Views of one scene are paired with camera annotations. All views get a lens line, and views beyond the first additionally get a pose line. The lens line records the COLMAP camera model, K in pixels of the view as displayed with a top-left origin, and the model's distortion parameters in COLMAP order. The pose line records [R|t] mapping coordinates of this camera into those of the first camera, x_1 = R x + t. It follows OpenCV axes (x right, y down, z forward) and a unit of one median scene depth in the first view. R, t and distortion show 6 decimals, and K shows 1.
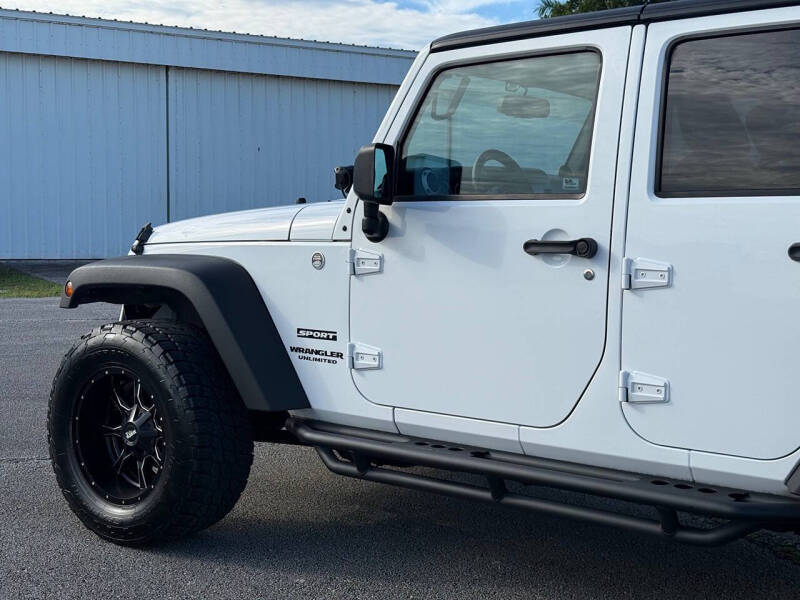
lens RADIAL K [[1122.4, 0, 400.6], [0, 1122.4, 299.8], [0, 0, 1]] dist [0.118277, 0.000000]
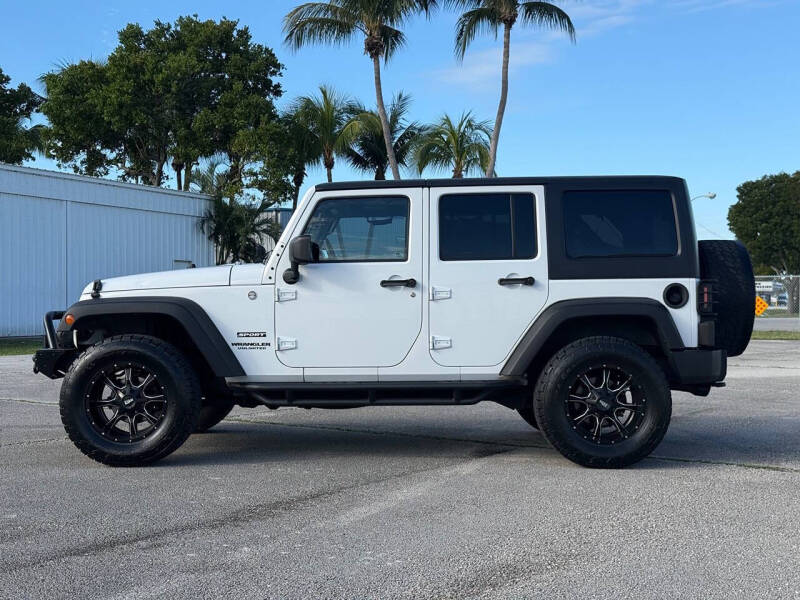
lens RADIAL K [[1122.4, 0, 403.8], [0, 1122.4, 303.4], [0, 0, 1]] dist [0.118277, 0.000000]
pose [[0.810841, -0.015330, 0.585066, -0.995407], [0.060333, 0.996521, -0.057504, 0.105164], [-0.582149, 0.081925, 0.808944, -0.692279]]
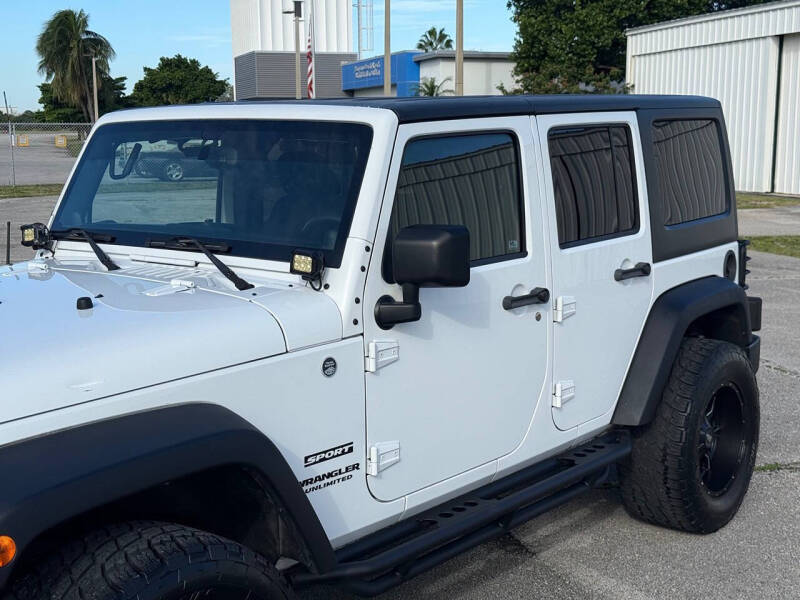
lens RADIAL K [[1122.4, 0, 402.2], [0, 1122.4, 297.9], [0, 0, 1]] dist [0.118277, 0.000000]
pose [[0.053456, -0.169754, 0.984036, -0.896327], [0.091745, 0.982111, 0.164438, -0.220797], [-0.994347, 0.081491, 0.068074, 0.906359]]
